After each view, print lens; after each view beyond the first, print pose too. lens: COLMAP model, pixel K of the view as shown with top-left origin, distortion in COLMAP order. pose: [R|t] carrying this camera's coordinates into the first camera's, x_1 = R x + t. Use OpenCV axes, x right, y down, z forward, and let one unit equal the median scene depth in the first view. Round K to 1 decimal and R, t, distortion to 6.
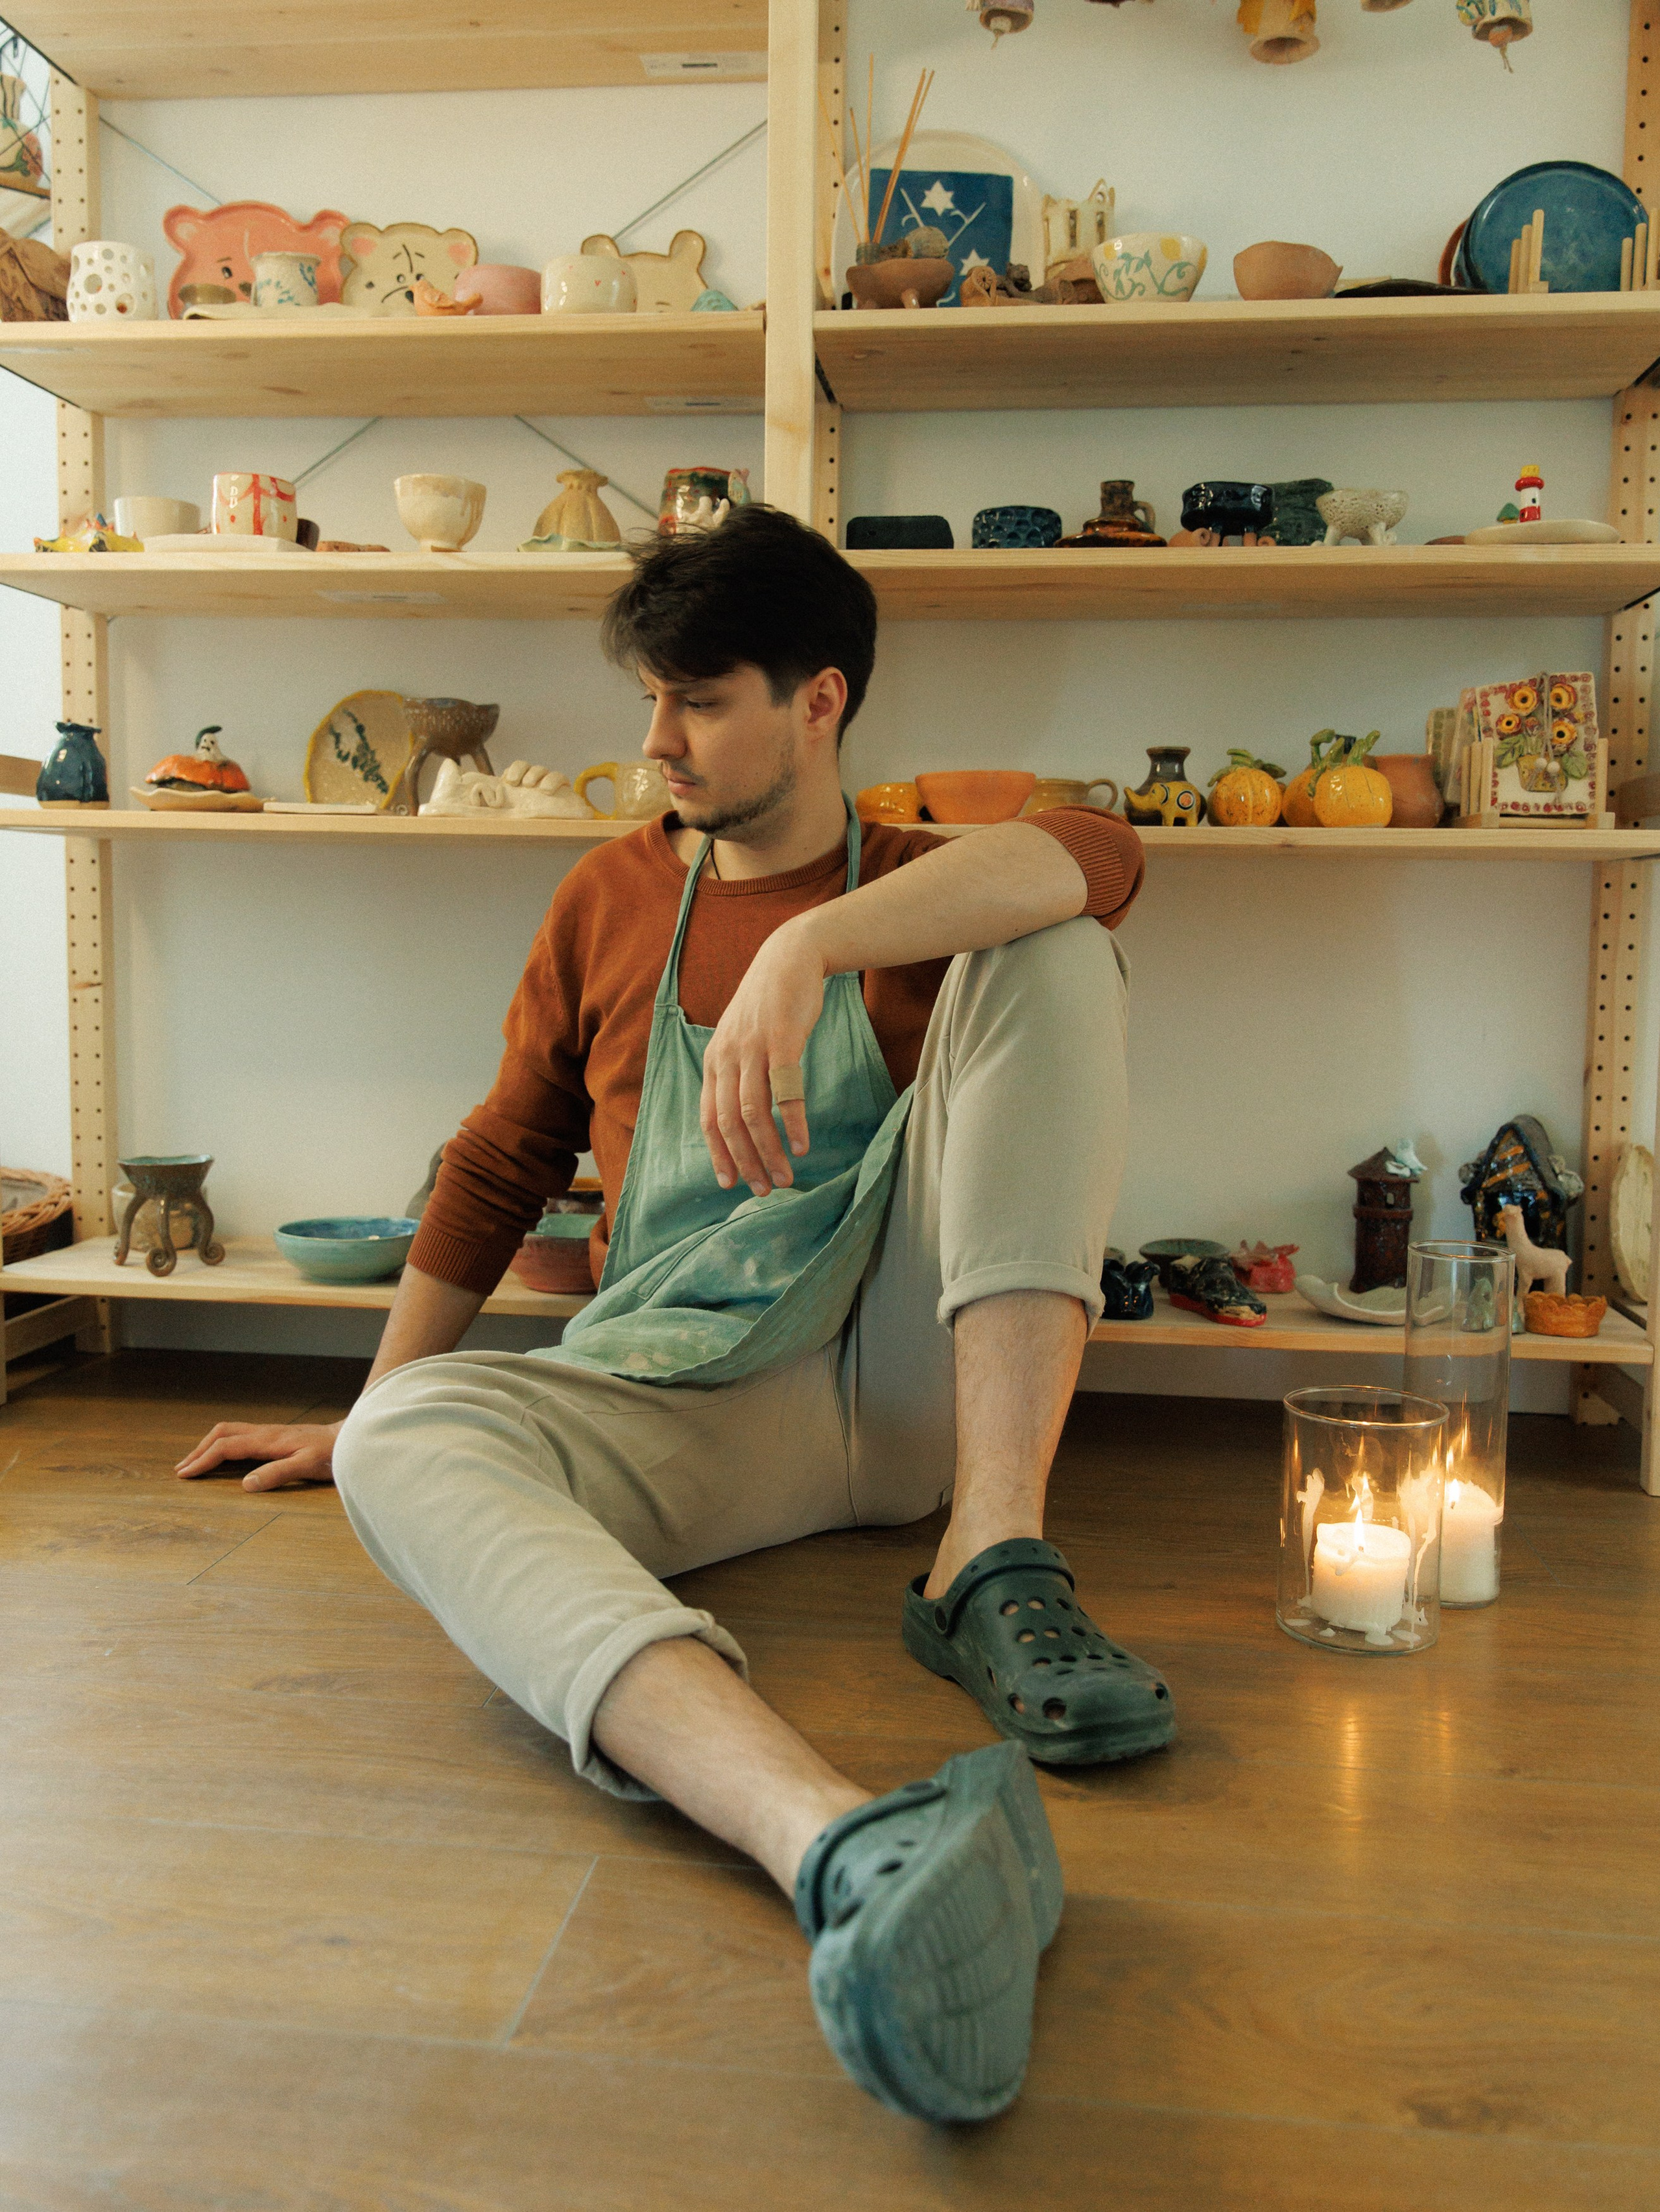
lens RADIAL K [[1956.6, 0, 817.6], [0, 1956.6, 1095.8], [0, 0, 1]] dist [0.006141, 0.010555]
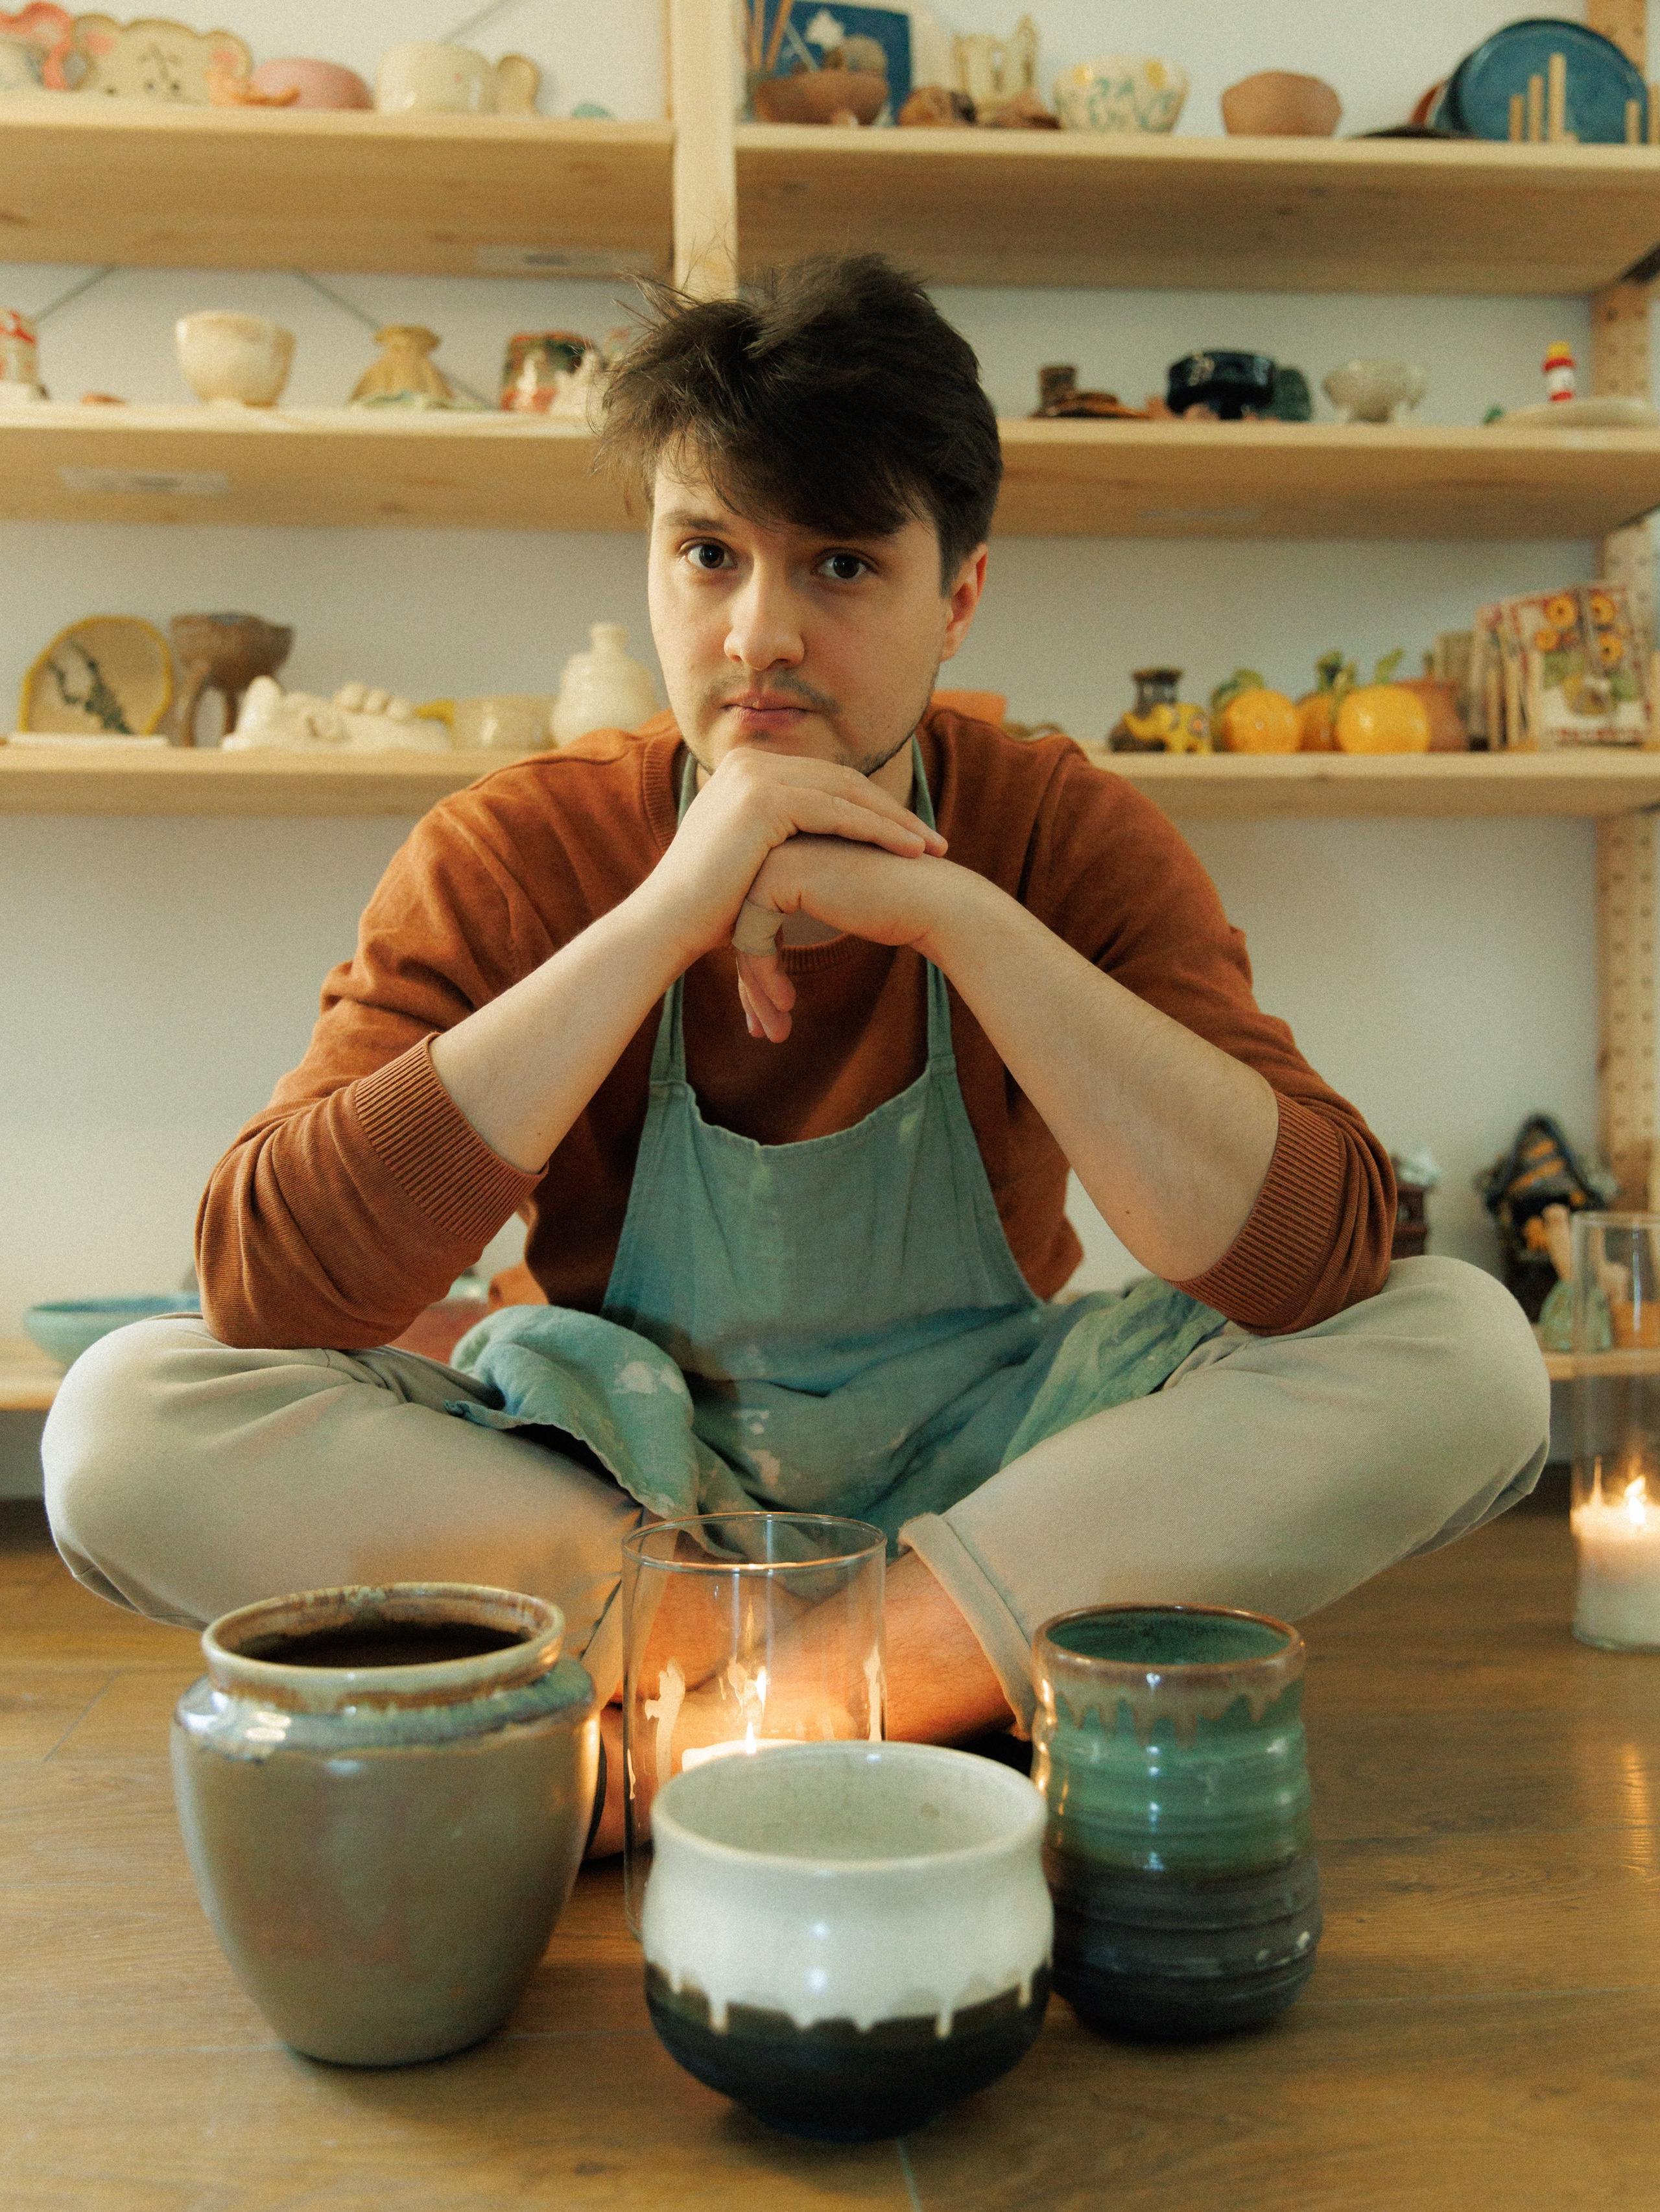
lens RADIAL K [[2258.0, 0, 826.3], [0, 2258.0, 1122.4], [0, 0, 1]] dist [-0.004871, 0.000000]
pose [[0.977945, -0.031701, 0.206445, -0.161379], [0.043663, 0.997605, -0.053643, 0.058651], [-0.204250, 0.061474, 0.976987, 0.102685]]
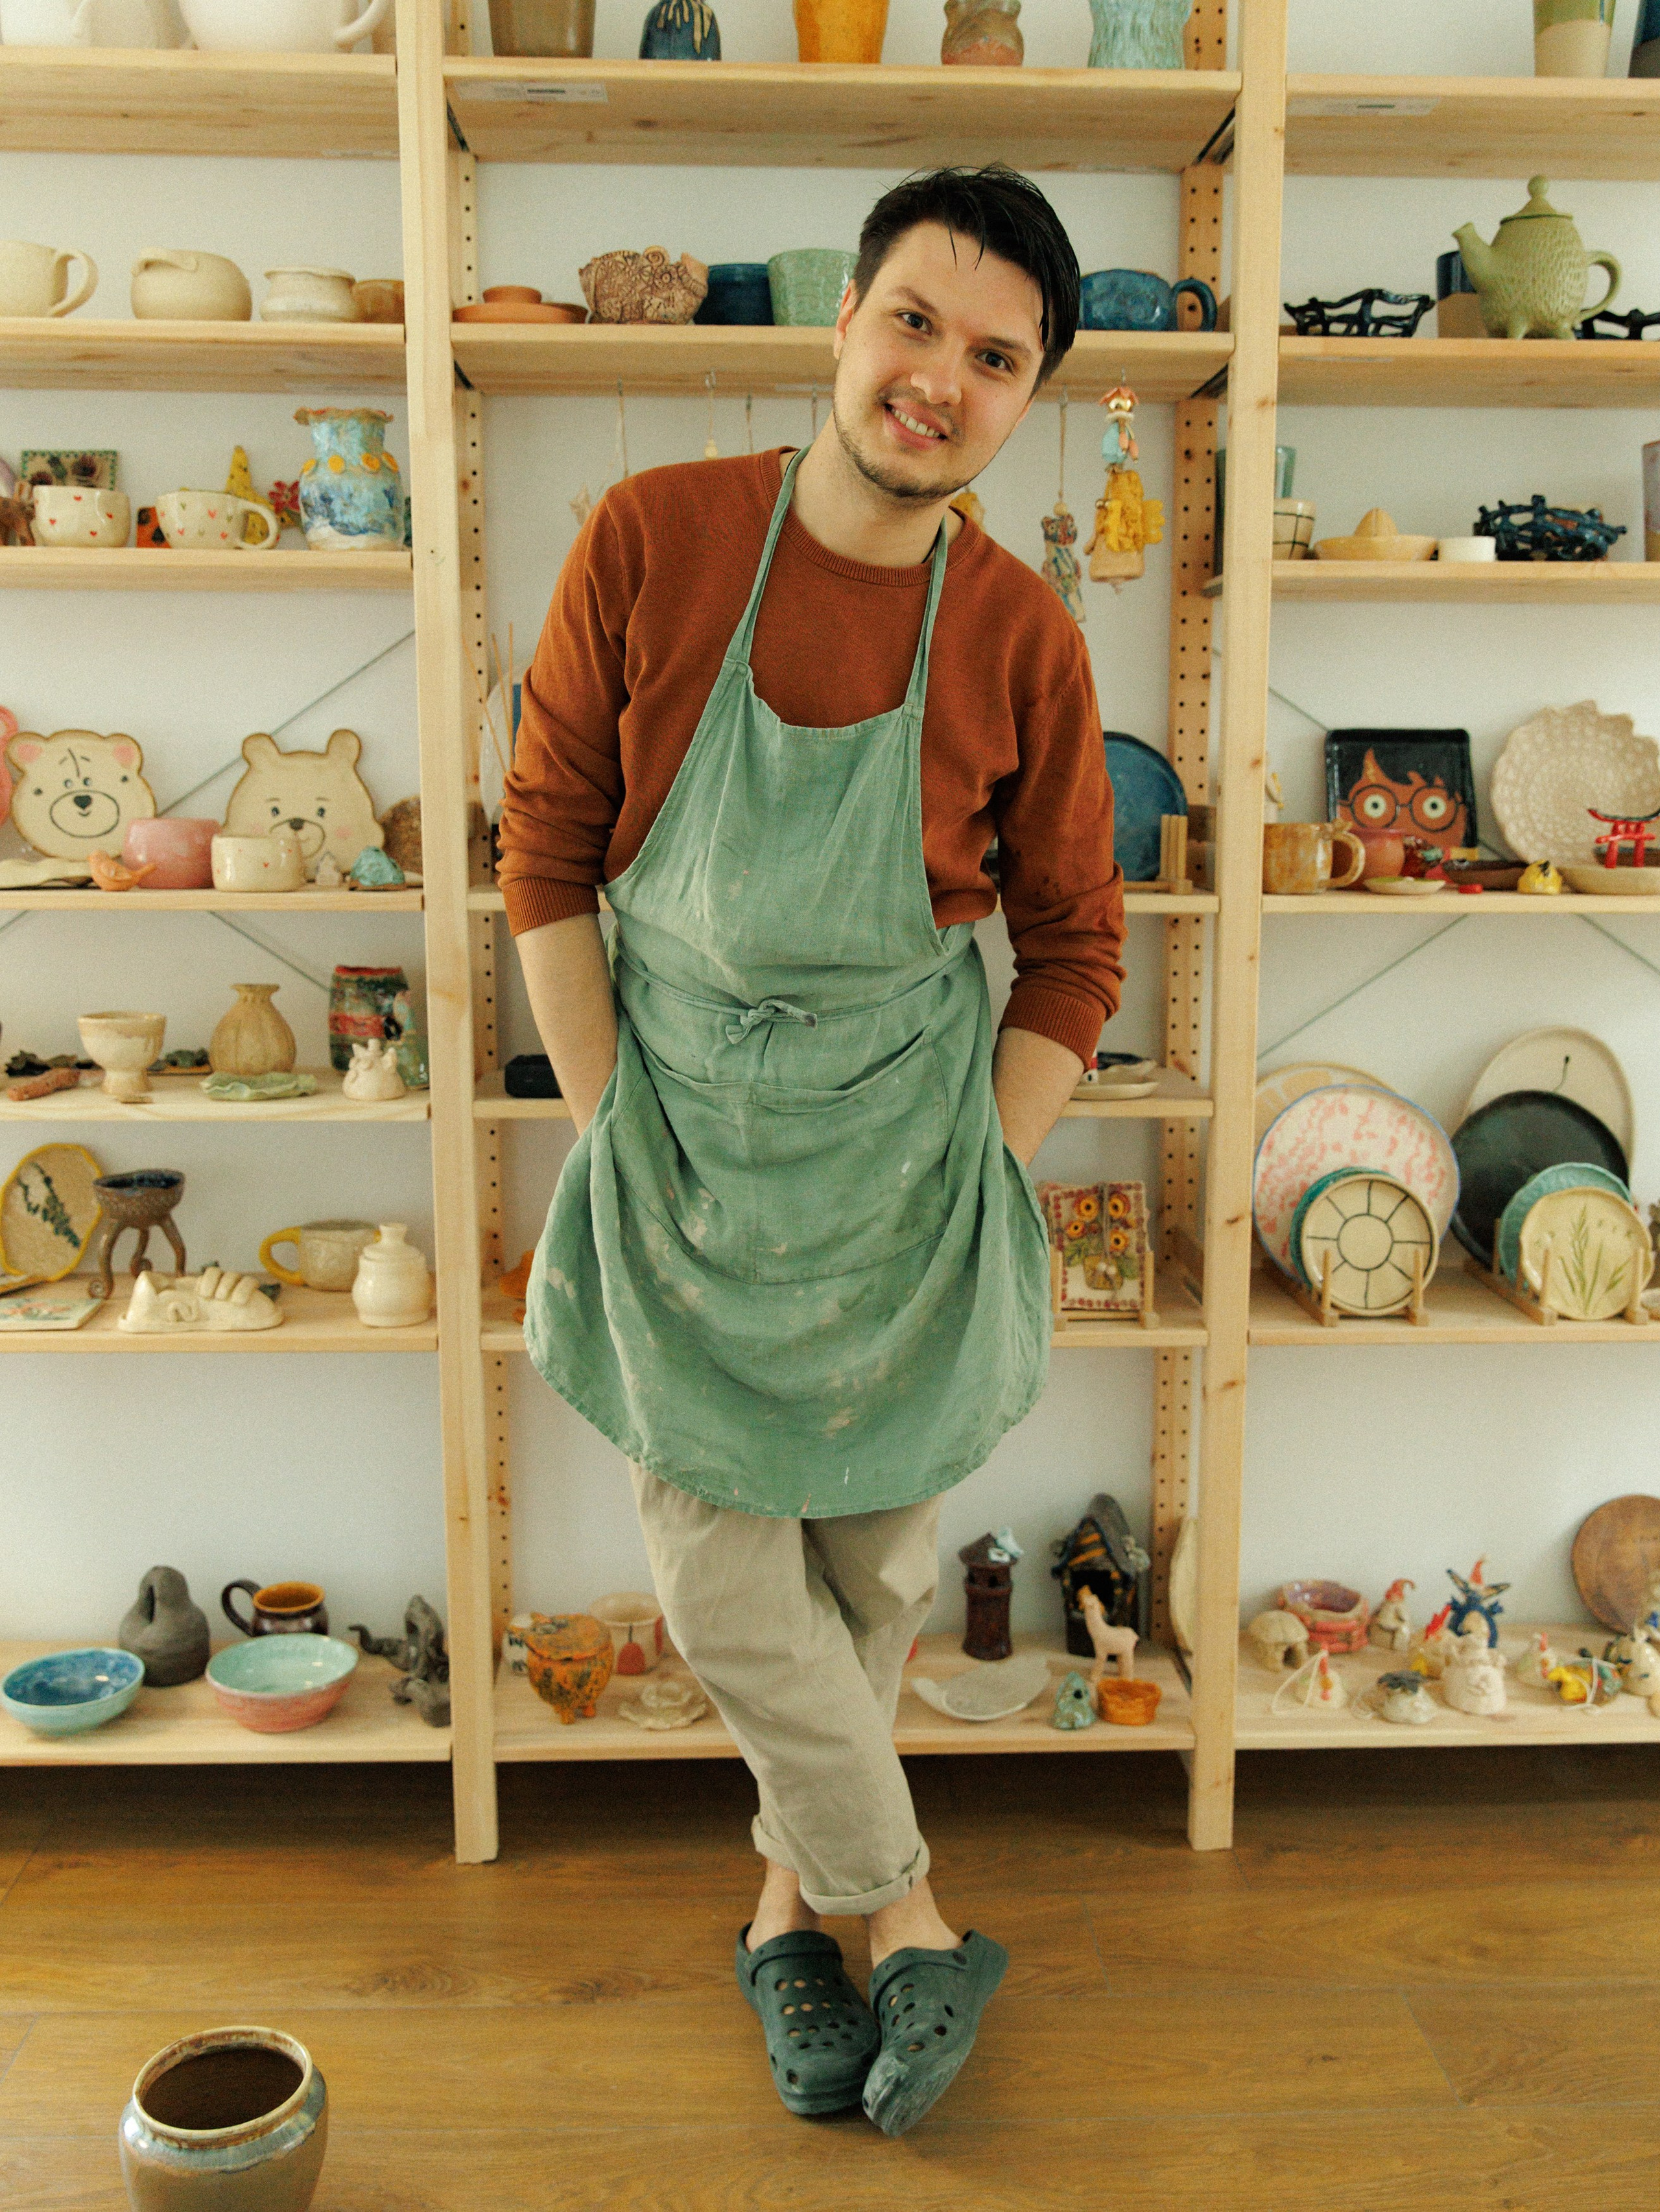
lens RADIAL K [[2022.8, 0, 812.9], [0, 2022.8, 1132.2], [0, 0, 1]] dist [-0.016555, 0.000000]
pose [[0.986500, -0.039129, 0.159020, 0.003642], [0.026039, 0.996160, 0.083584, -0.337838], [-0.161680, -0.078315, 0.983731, -0.164372]]
